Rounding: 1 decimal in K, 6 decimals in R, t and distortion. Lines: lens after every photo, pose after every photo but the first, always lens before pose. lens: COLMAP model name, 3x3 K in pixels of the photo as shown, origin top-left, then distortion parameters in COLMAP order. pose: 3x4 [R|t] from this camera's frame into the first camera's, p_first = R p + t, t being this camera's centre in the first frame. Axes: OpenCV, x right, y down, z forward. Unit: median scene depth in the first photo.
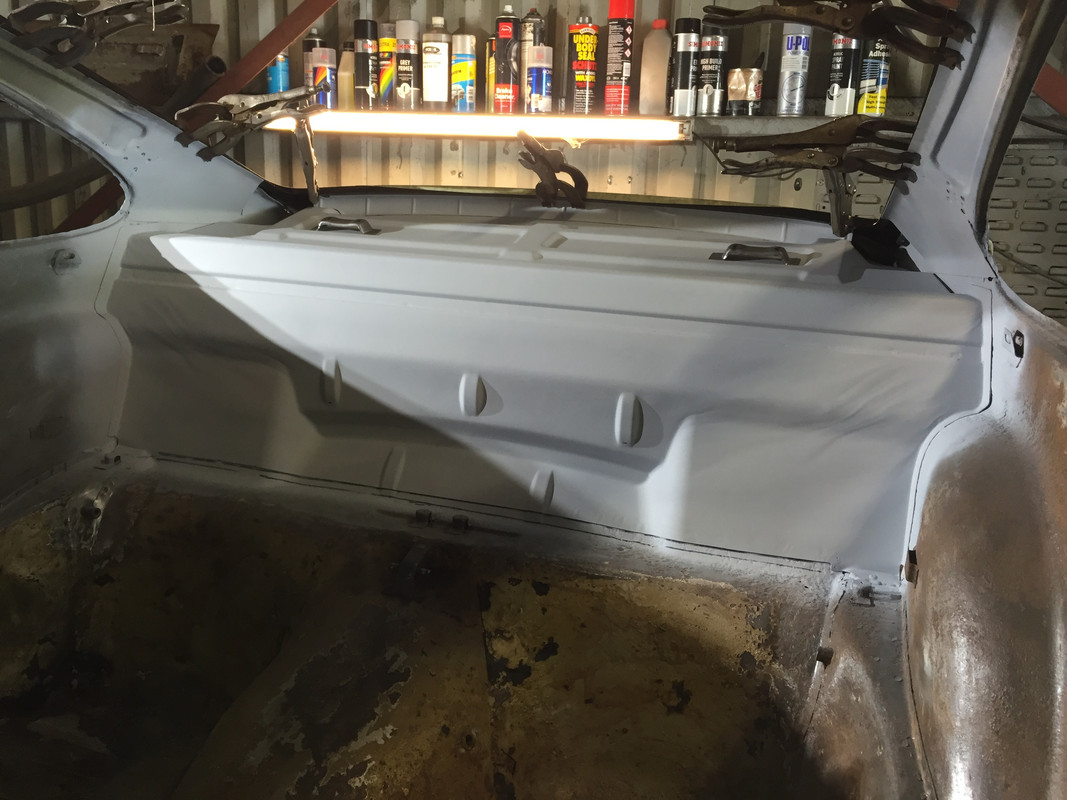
lens RADIAL K [[909.0, 0, 533.5], [0, 909.0, 400.0], [0, 0, 1]] dist [0.073380, -0.103874]
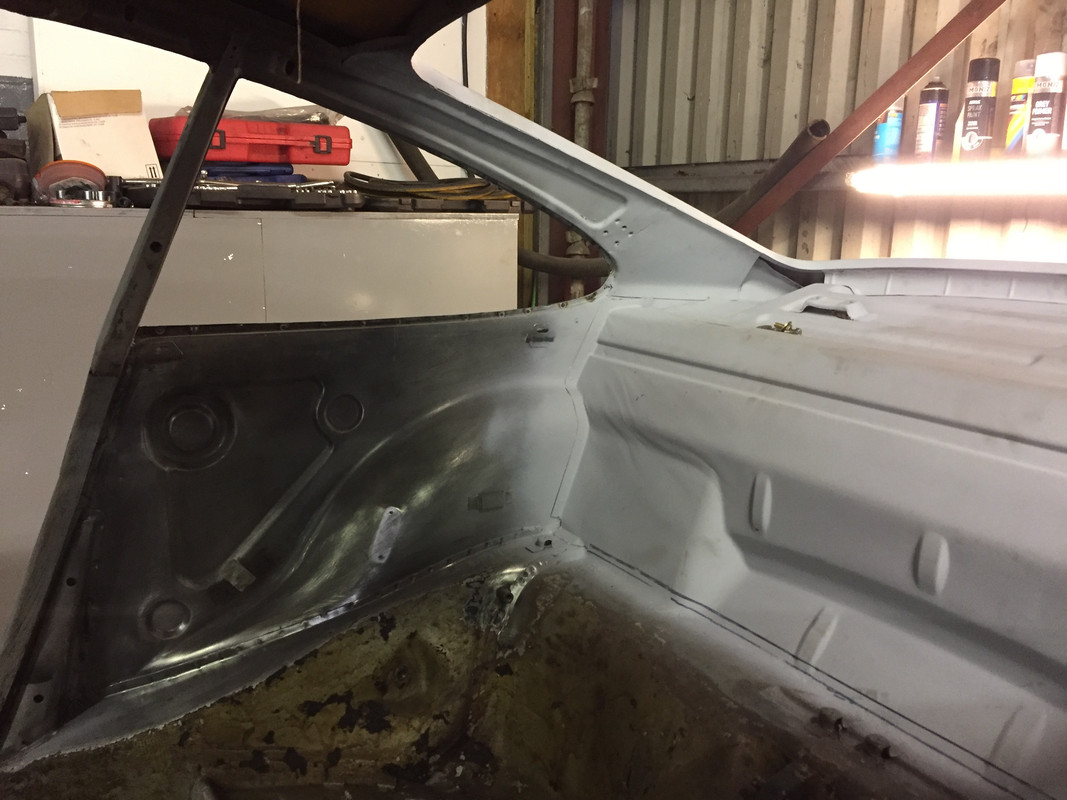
lens RADIAL K [[909.0, 0, 533.5], [0, 909.0, 400.0], [0, 0, 1]] dist [0.073380, -0.103874]
pose [[0.767862, 0.105899, -0.631801, 0.120903], [-0.147436, 0.988981, -0.013418, -0.070765], [0.623418, 0.103453, 0.775014, 0.254954]]
